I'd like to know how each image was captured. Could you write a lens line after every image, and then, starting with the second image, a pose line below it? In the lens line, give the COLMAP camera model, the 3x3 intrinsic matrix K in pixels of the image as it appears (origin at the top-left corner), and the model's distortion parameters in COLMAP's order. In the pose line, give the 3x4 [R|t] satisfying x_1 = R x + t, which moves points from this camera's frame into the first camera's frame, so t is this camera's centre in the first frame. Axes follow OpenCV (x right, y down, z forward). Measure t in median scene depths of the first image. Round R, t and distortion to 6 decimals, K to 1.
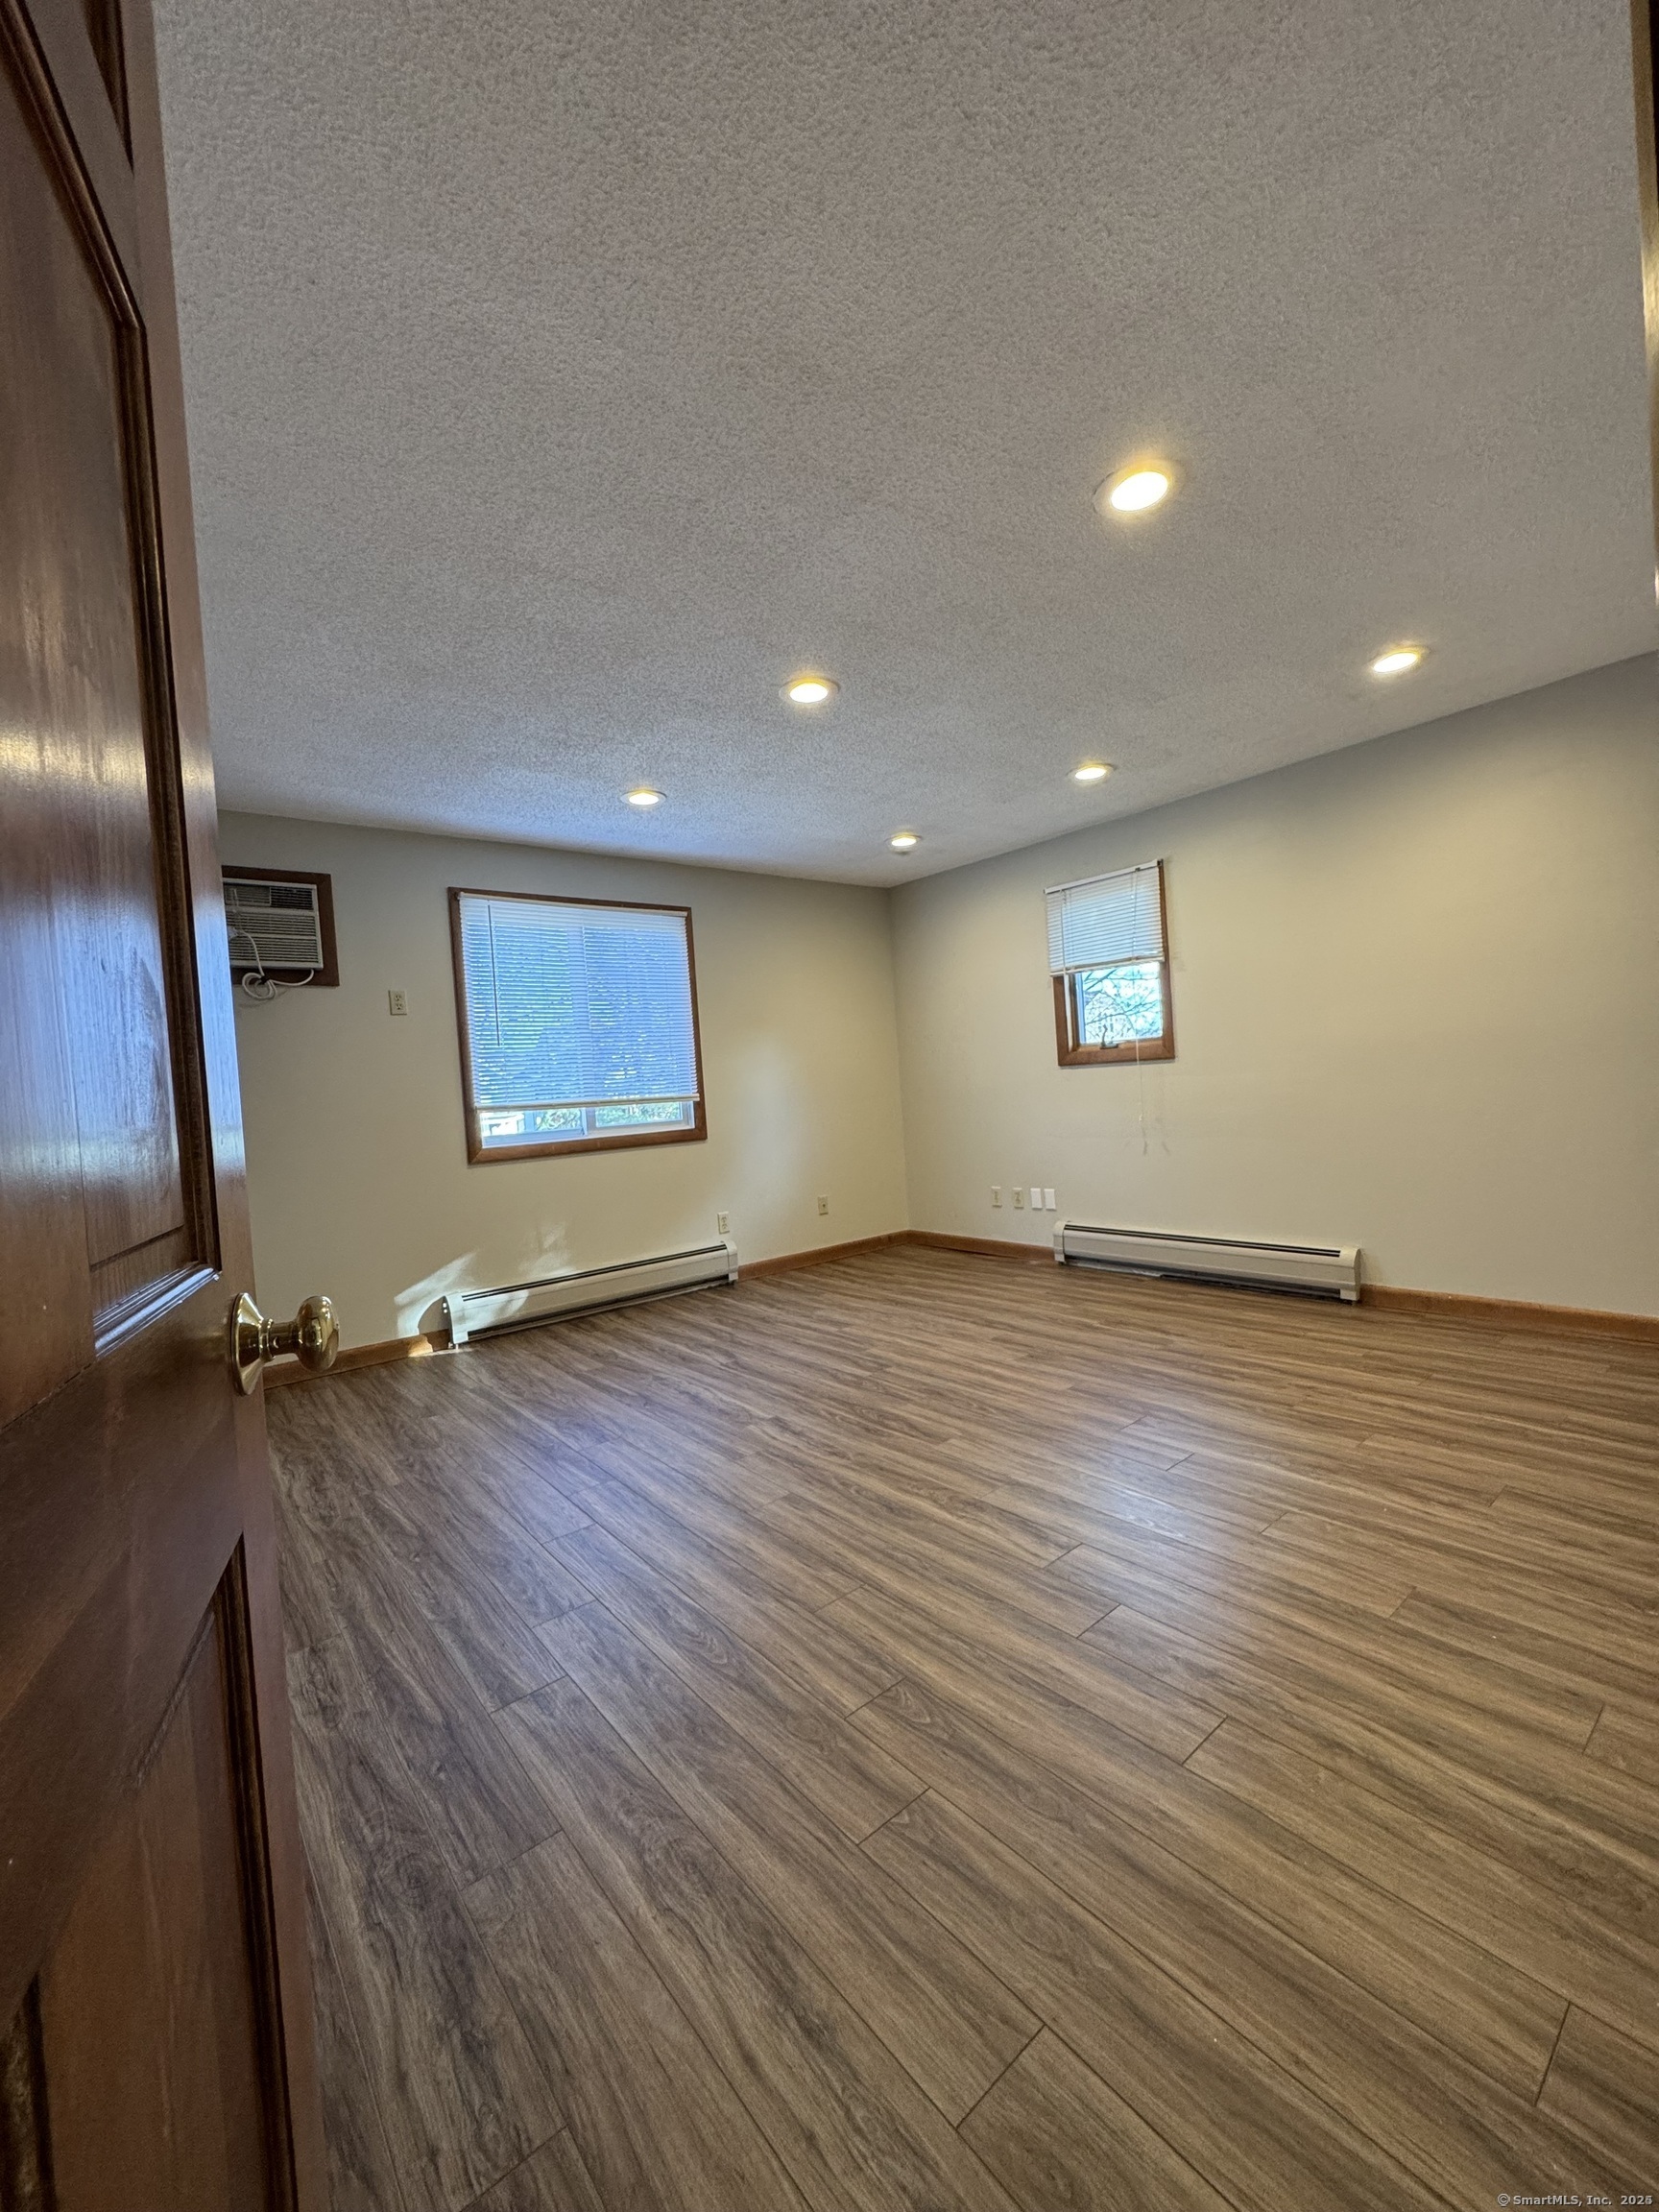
lens RADIAL K [[879.5, 0, 837.5], [0, 879.5, 1093.3], [0, 0, 1]] dist [-0.001972, -0.000834]
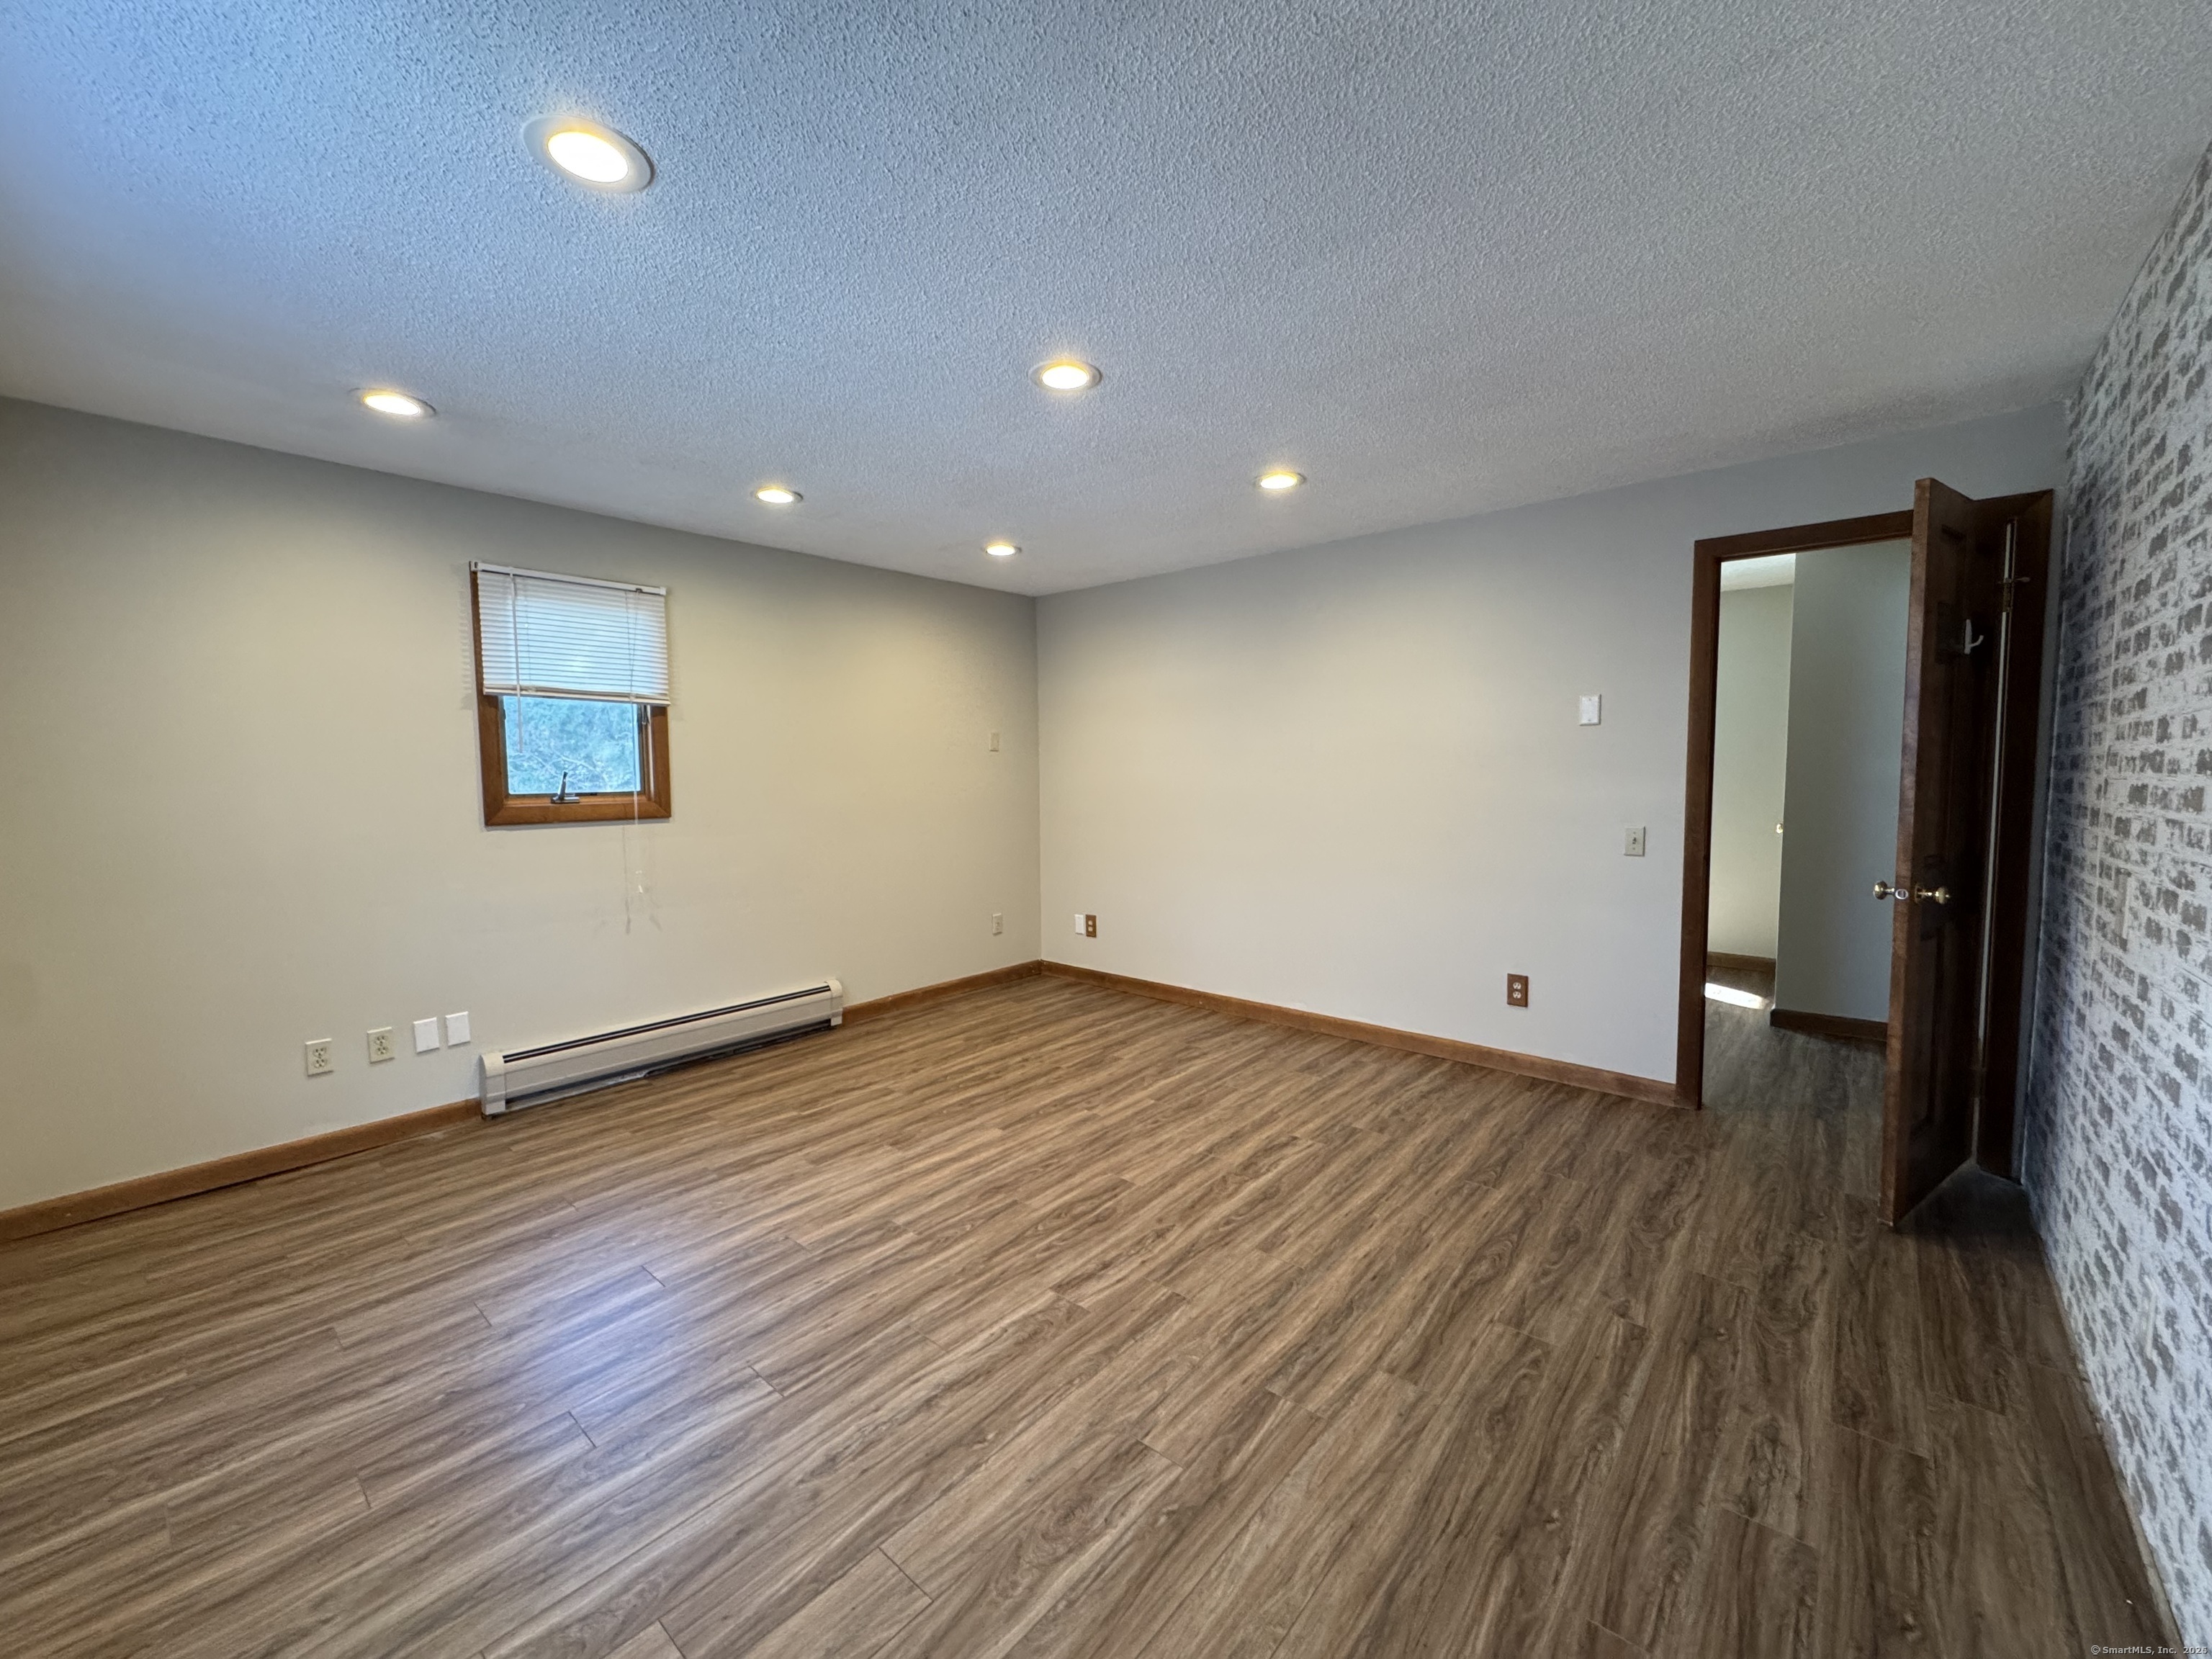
lens RADIAL K [[879.5, 0, 1102.9], [0, 879.5, 821.5], [0, 0, 1]] dist [-0.001972, -0.000834]
pose [[-0.161609, 0.009600, 0.986808, -0.810568], [0.031989, 0.999478, -0.004485, -0.025656], [-0.986336, 0.030842, -0.161832, 1.051874]]
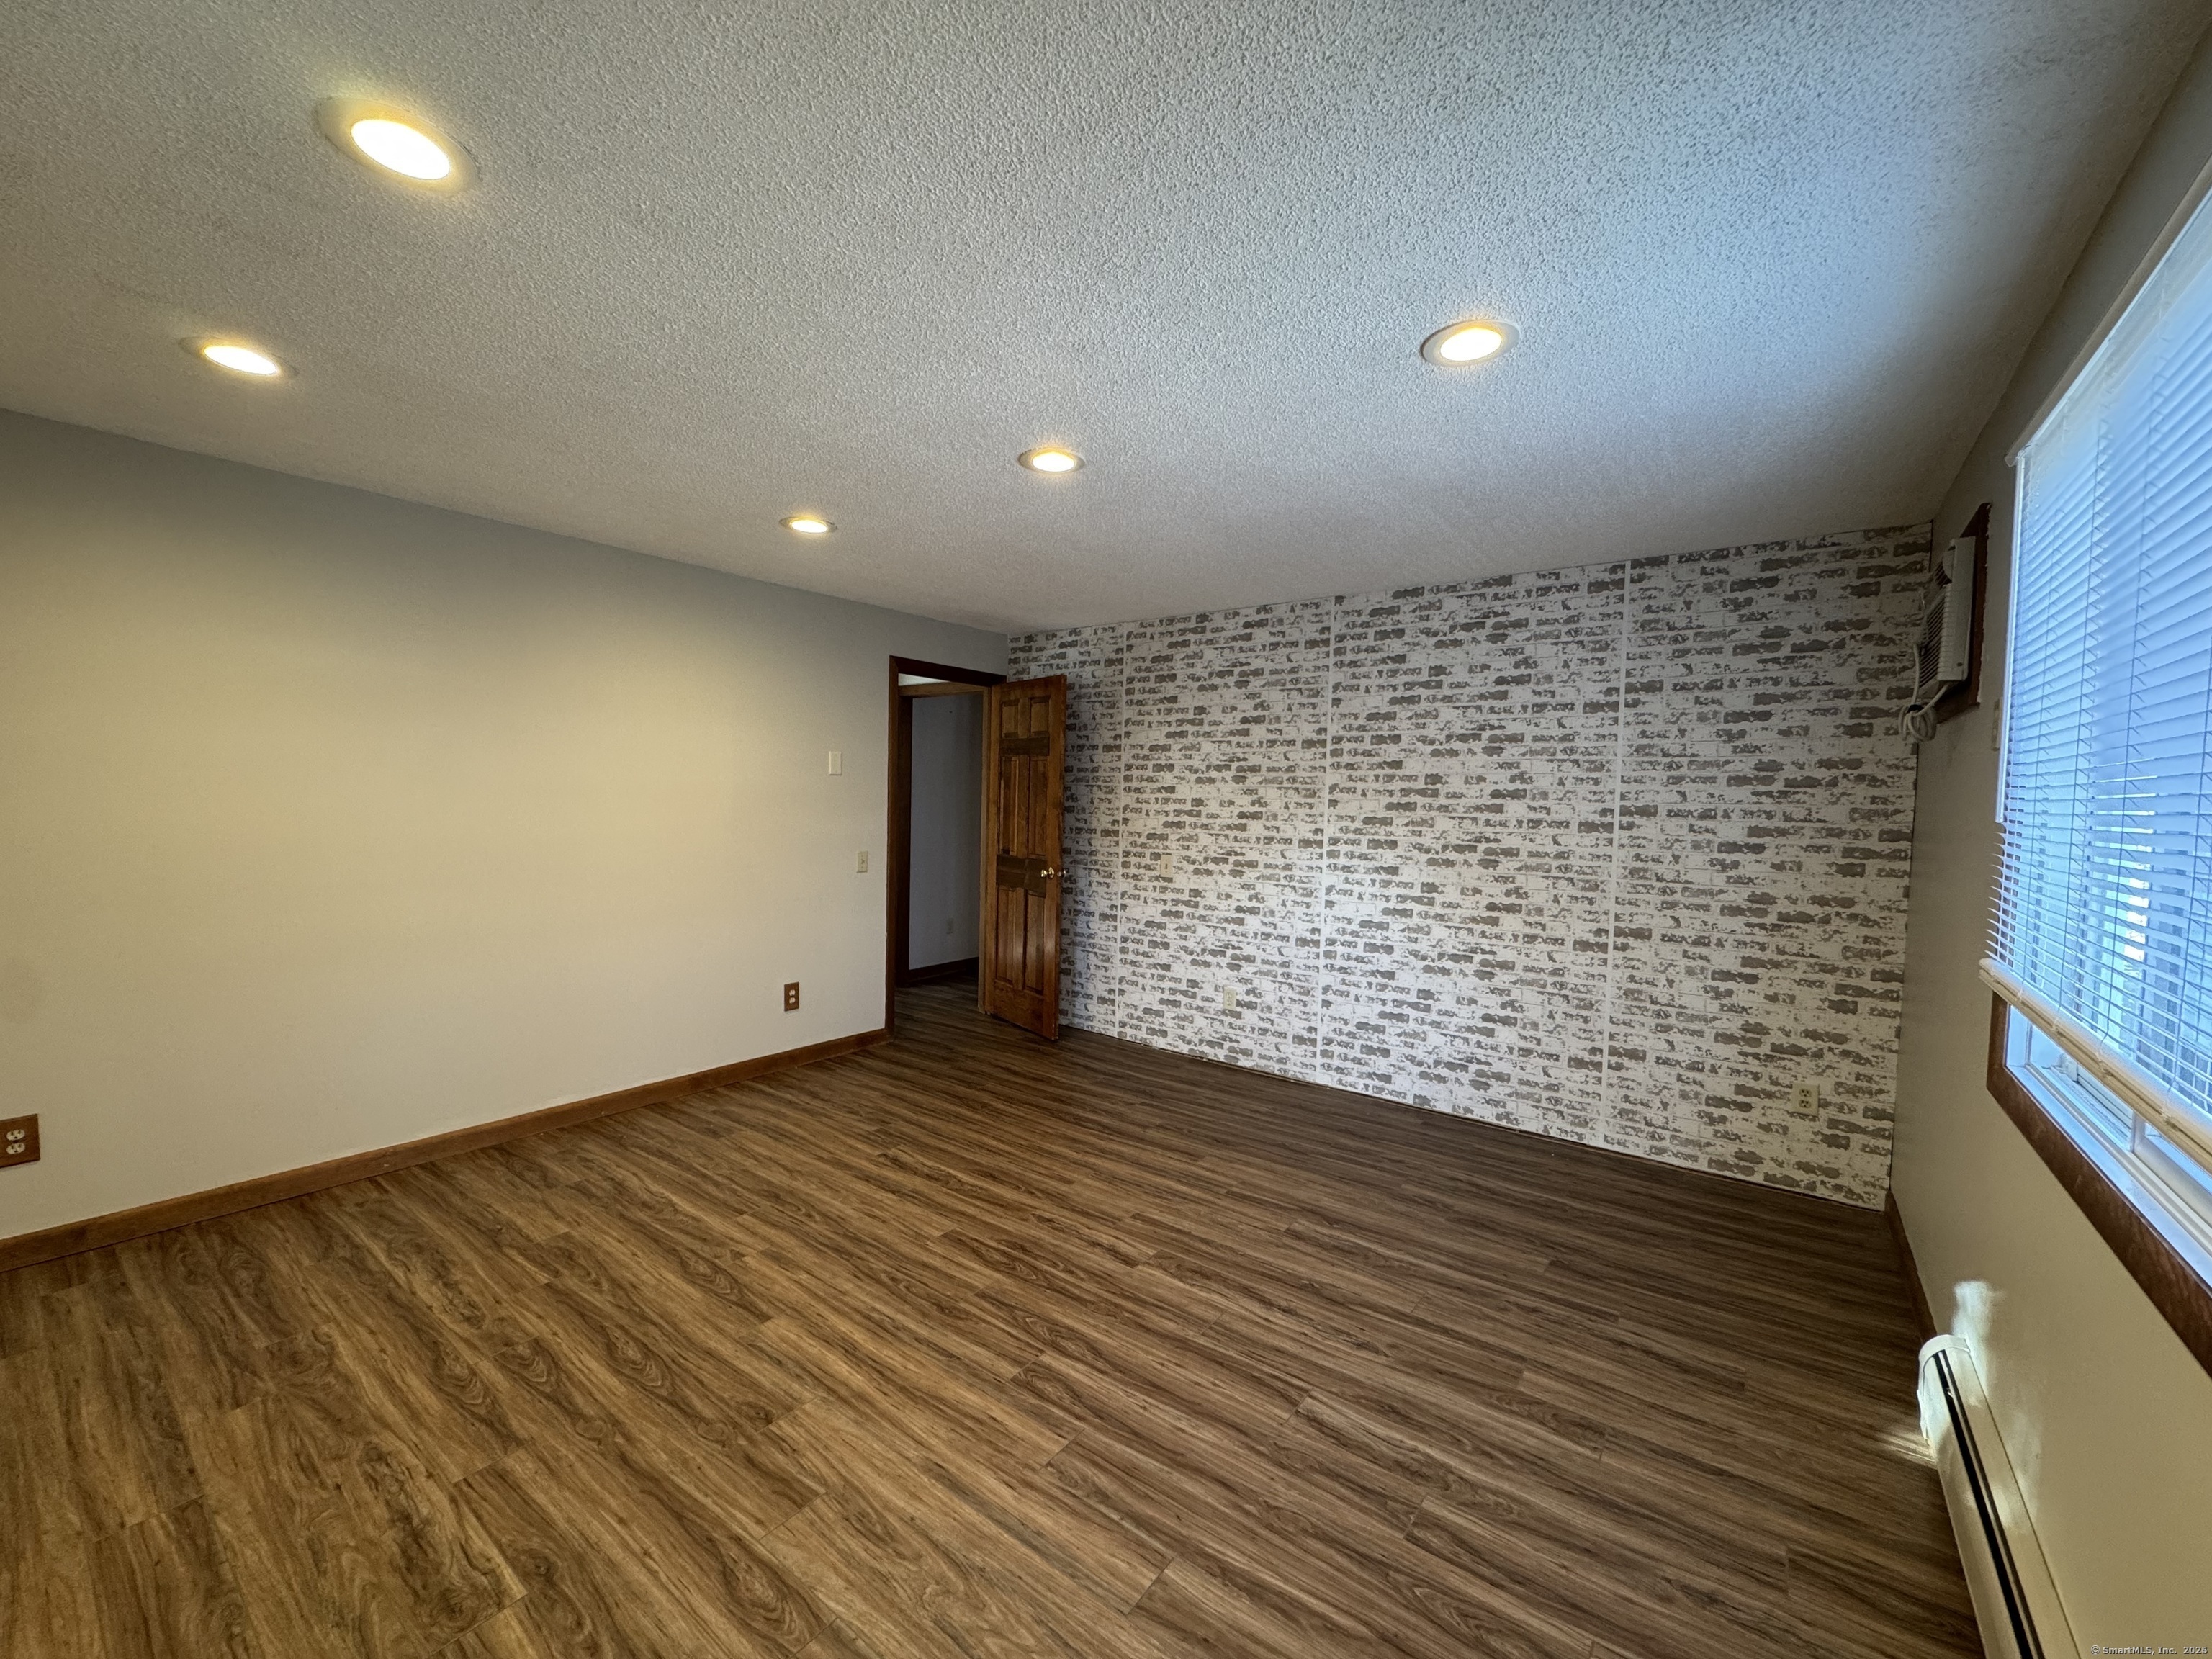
lens RADIAL K [[879.5, 0, 1098.2], [0, 879.5, 842.2], [0, 0, 1]] dist [-0.001972, -0.000834]
pose [[-0.974064, 0.058005, -0.218713, 0.129895], [0.041057, 0.995847, 0.081254, -0.127037], [0.222518, 0.070167, -0.972400, 1.793988]]
